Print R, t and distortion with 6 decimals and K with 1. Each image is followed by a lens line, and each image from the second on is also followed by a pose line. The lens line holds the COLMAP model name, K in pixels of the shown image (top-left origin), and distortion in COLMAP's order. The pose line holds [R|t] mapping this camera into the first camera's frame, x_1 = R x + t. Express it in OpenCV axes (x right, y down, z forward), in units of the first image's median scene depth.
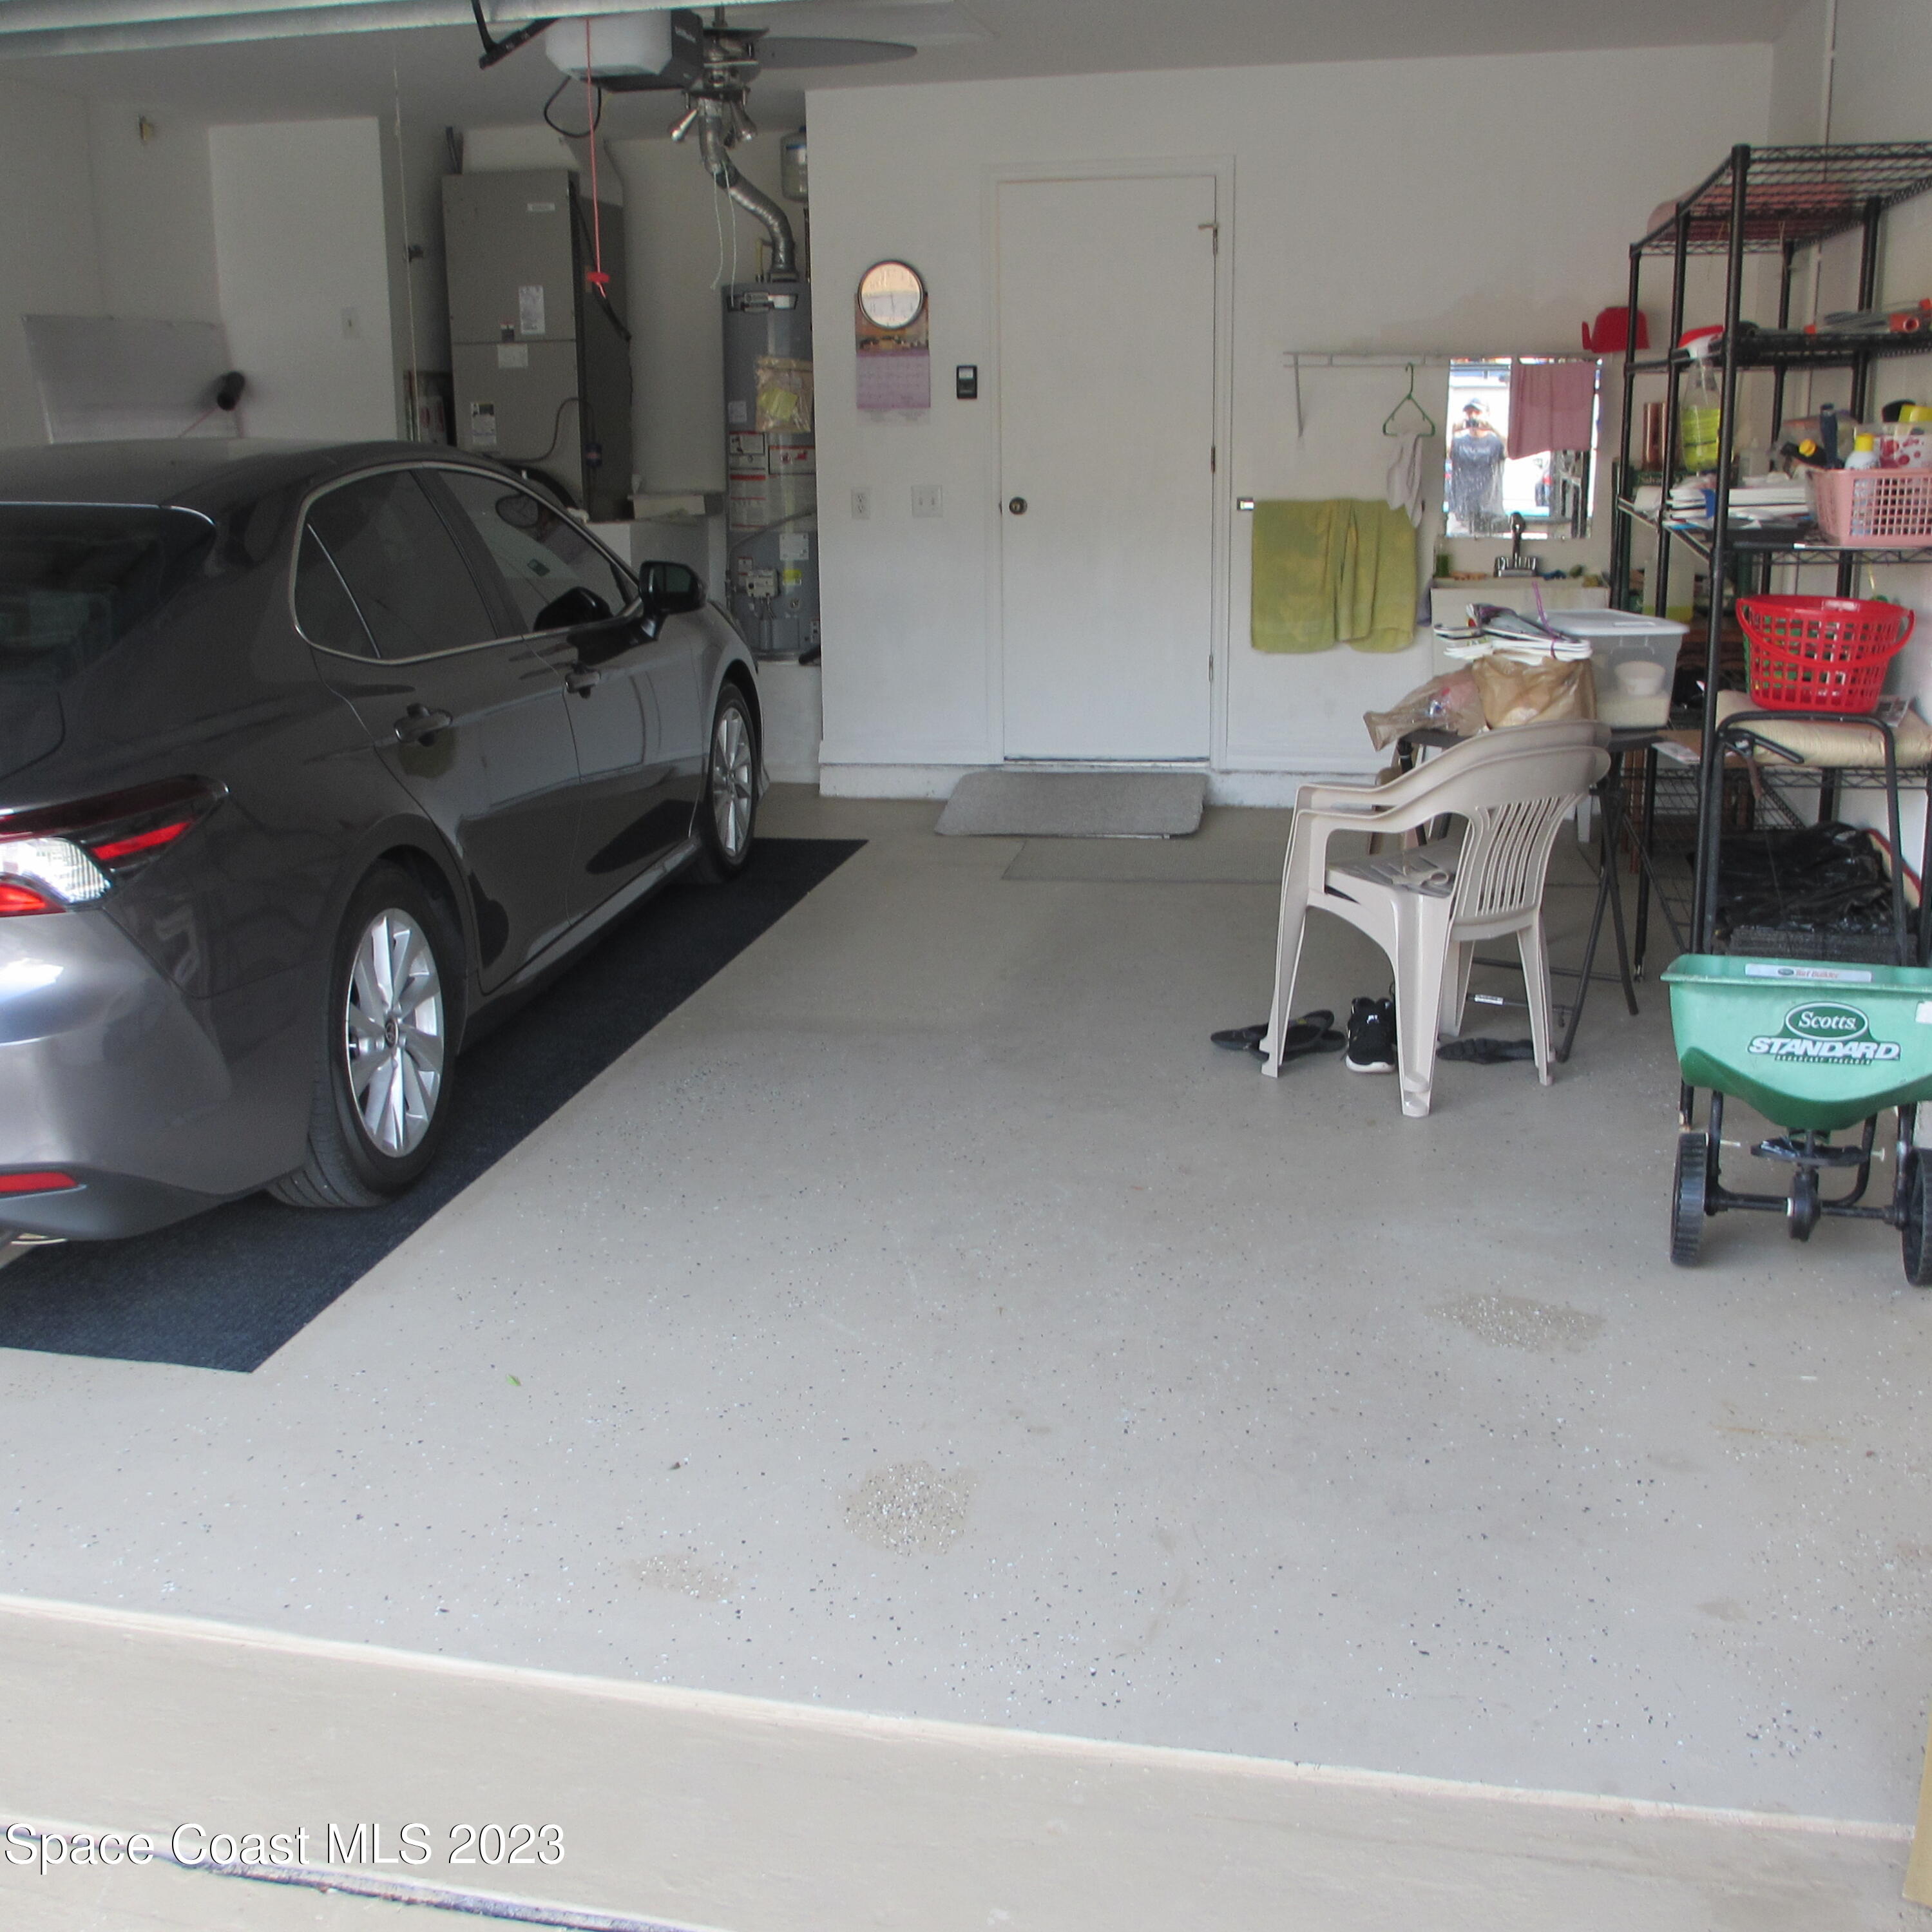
lens RADIAL K [[2134.9, 0, 953.1], [0, 2134.9, 972.8], [0, 0, 1]] dist [-0.080157, 0.000000]
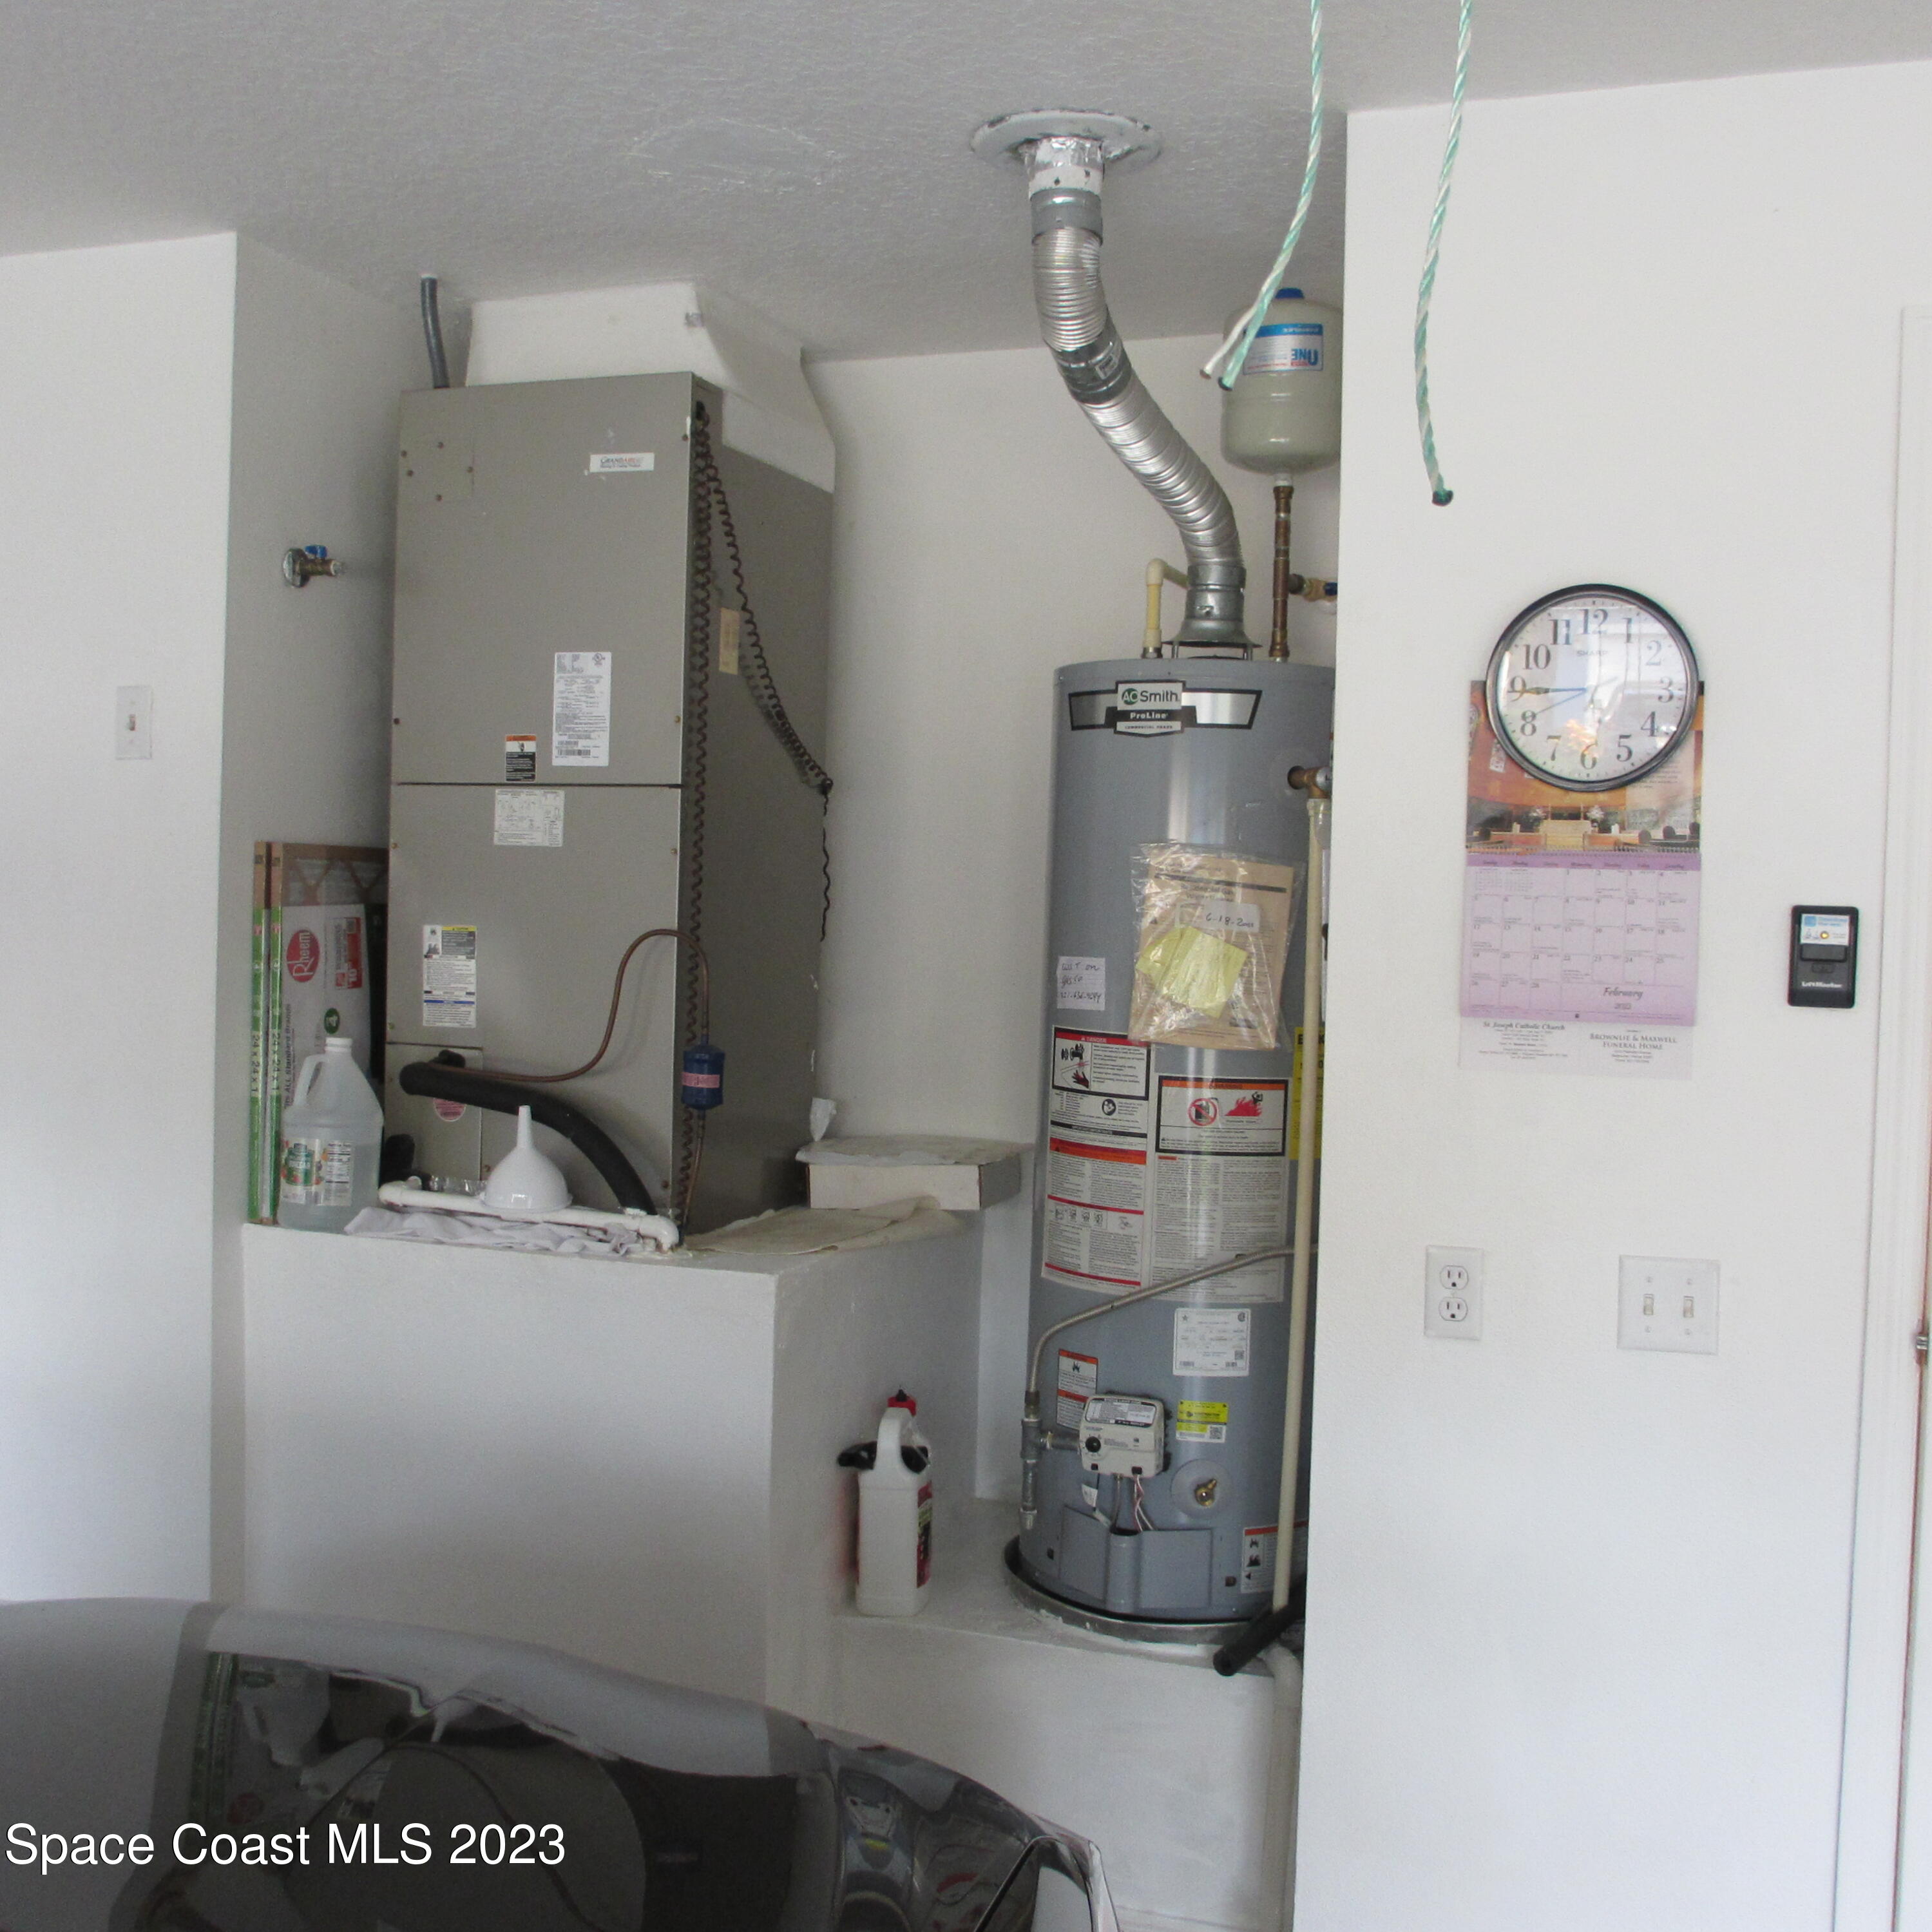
lens RADIAL K [[2134.9, 0, 971.9], [0, 2134.9, 960.0], [0, 0, 1]] dist [-0.080157, 0.000000]
pose [[0.993135, 0.040946, -0.109578, -0.079709], [-0.063775, 0.974803, -0.213758, -0.185818], [0.098064, 0.219279, 0.970721, 0.625591]]
